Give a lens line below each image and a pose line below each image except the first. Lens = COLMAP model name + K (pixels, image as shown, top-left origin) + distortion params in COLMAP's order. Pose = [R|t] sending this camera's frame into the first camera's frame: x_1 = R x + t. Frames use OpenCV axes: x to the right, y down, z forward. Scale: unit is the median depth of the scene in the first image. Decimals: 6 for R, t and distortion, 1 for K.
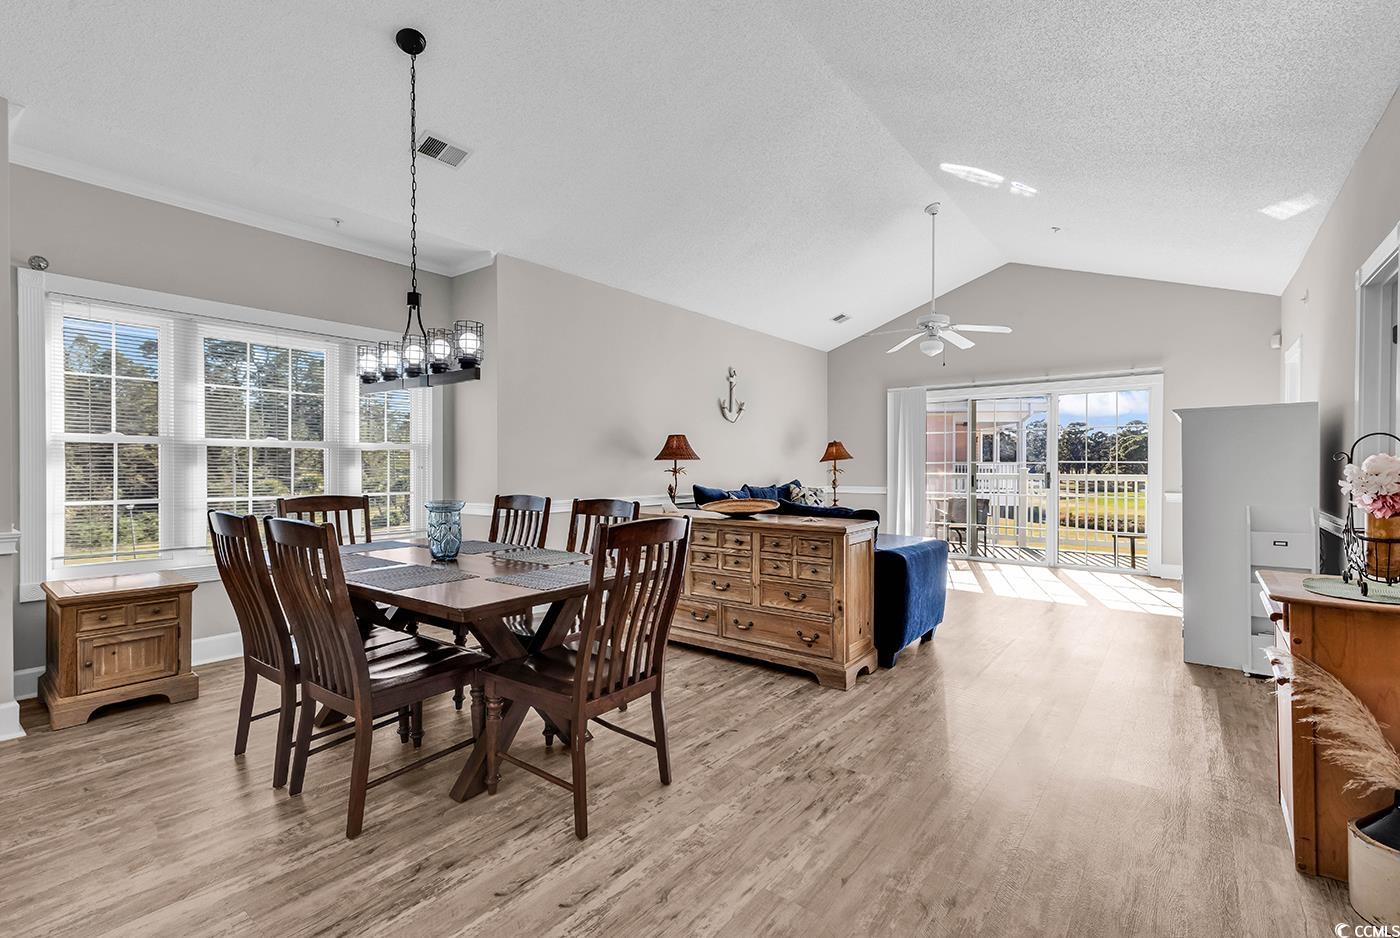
lens RADIAL K [[635.3, 0, 701.6], [0, 635.3, 476.0], [0, 0, 1]] dist [0.011024, -0.005336]
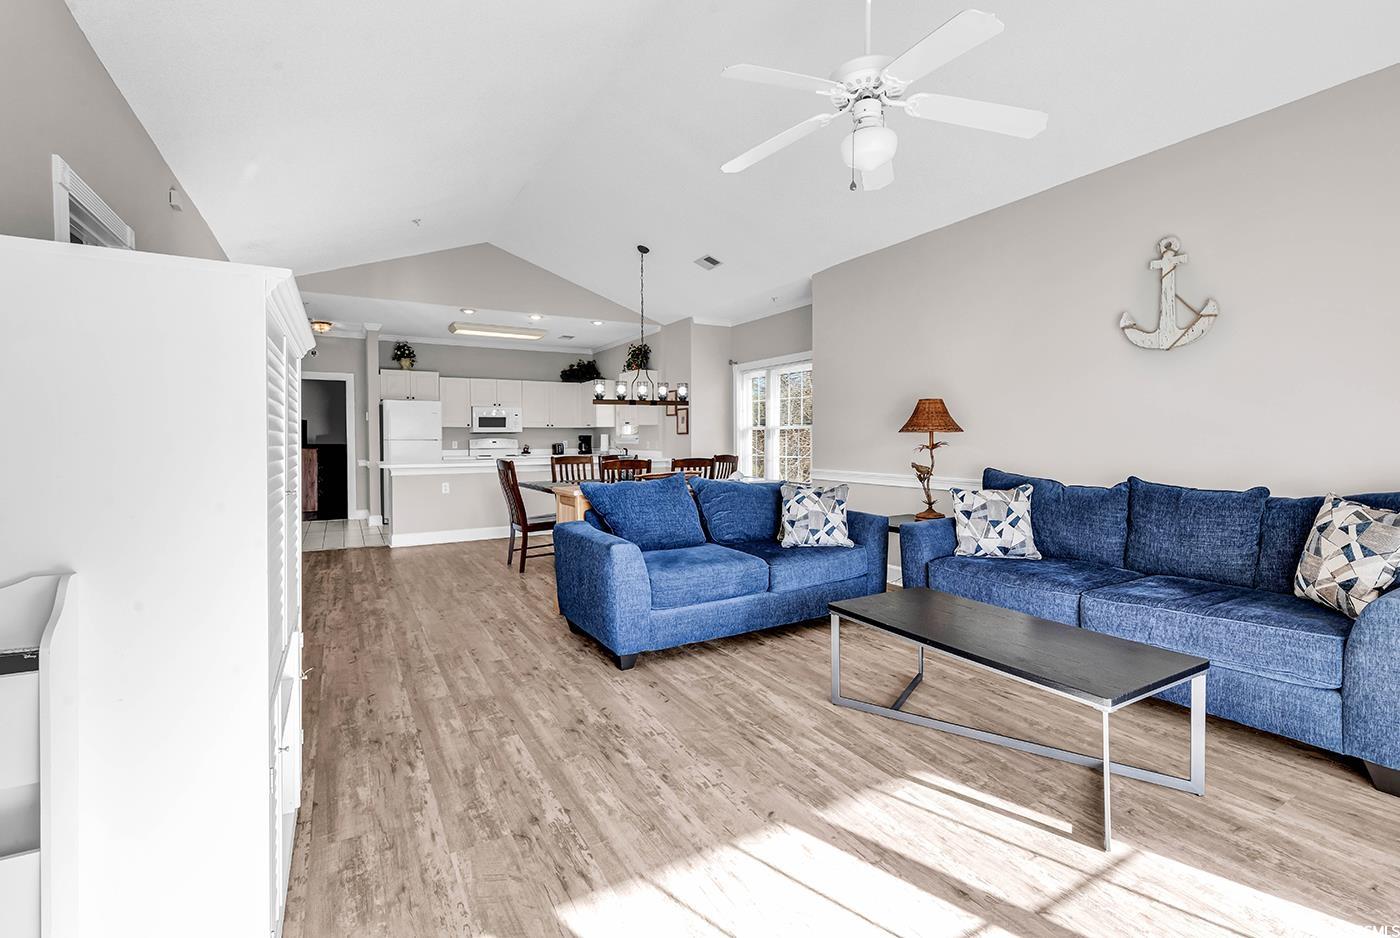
lens RADIAL K [[635.3, 0, 699.1], [0, 635.3, 448.4], [0, 0, 1]] dist [0.011024, -0.005336]
pose [[-0.387343, 0.016220, -0.921793, 0.808581], [-0.010536, 0.999702, 0.022018, -0.019892], [0.921876, 0.018241, -0.387057, 1.084788]]
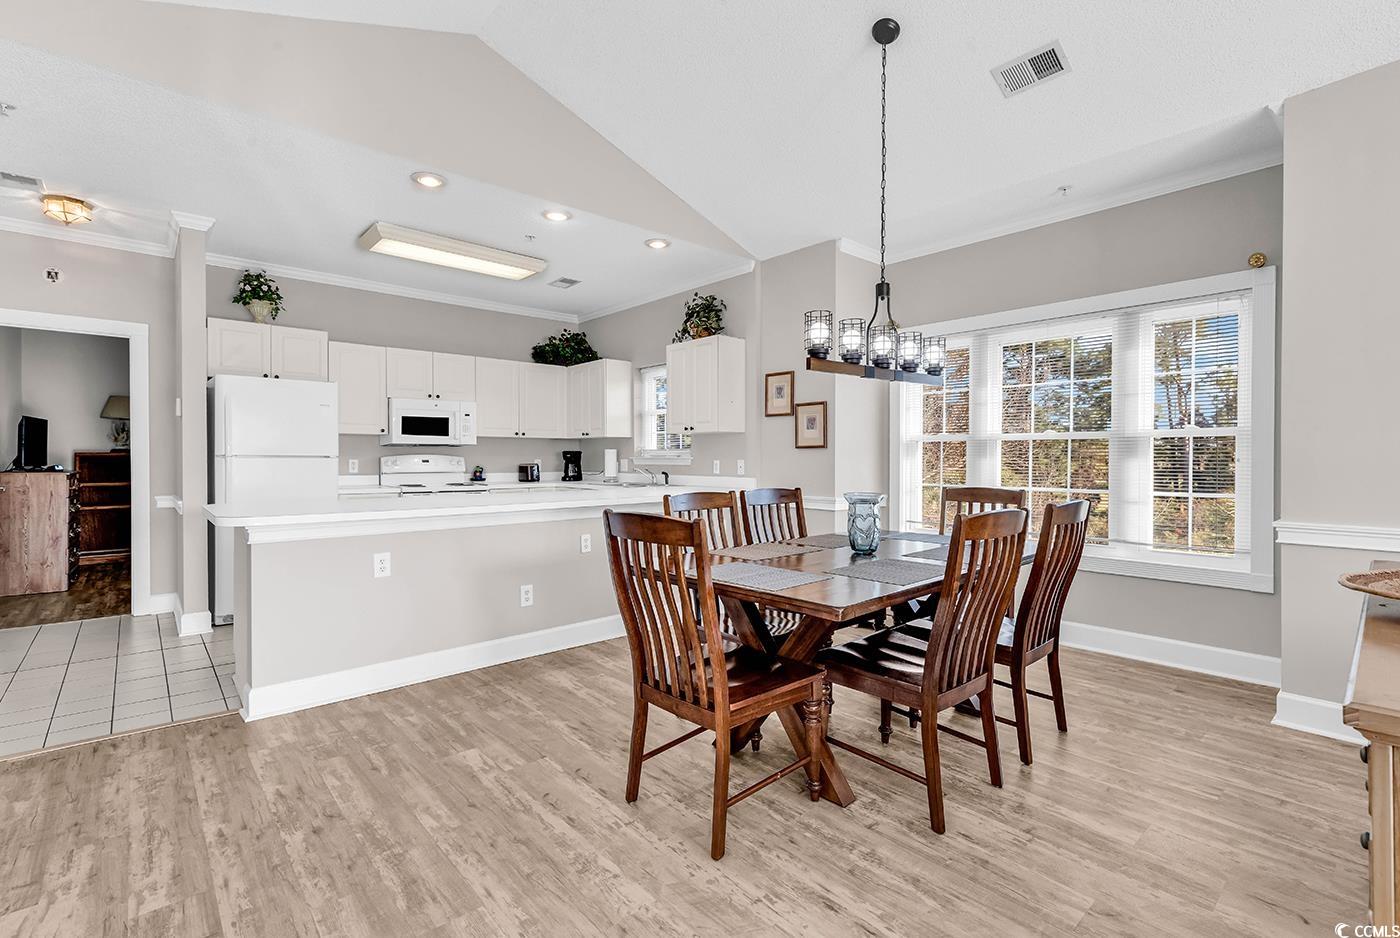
lens RADIAL K [[635.3, 0, 690.0], [0, 635.3, 463.9], [0, 0, 1]] dist [0.011024, -0.005336]
pose [[-0.194309, 0.008577, -0.980903, 0.305403], [-0.015807, 0.999805, 0.011874, -0.006278], [0.980813, 0.017812, -0.194135, 0.469612]]
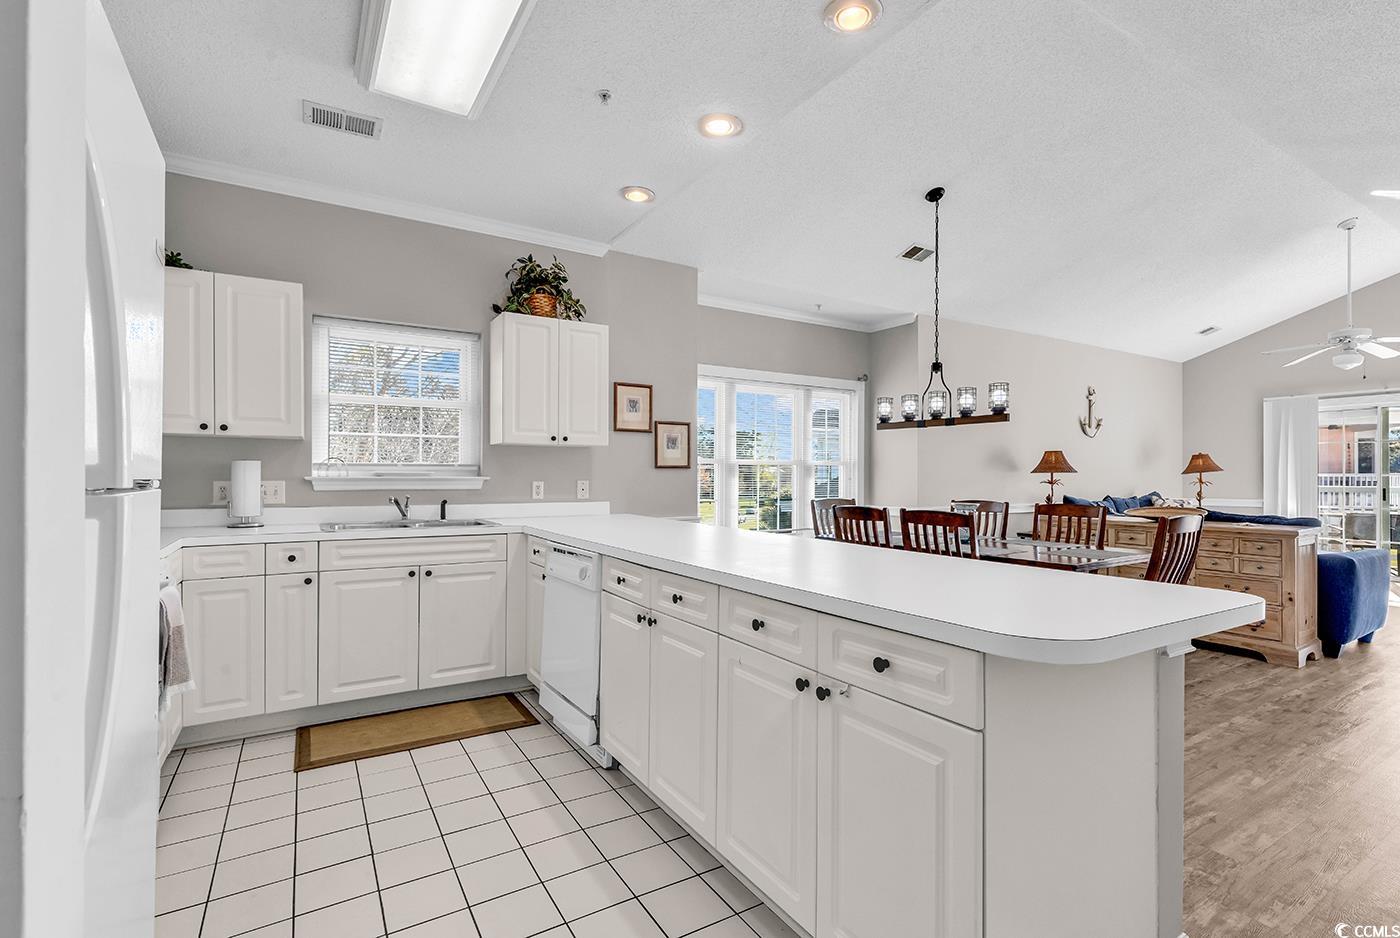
lens RADIAL K [[635.3, 0, 693.8], [0, 635.3, 477.2], [0, 0, 1]] dist [0.011024, -0.005336]
pose [[0.931324, 0.002217, -0.364186, -0.233915], [-0.007770, 0.999875, -0.013785, 0.003666], [0.364110, 0.015668, 0.931224, -0.314478]]
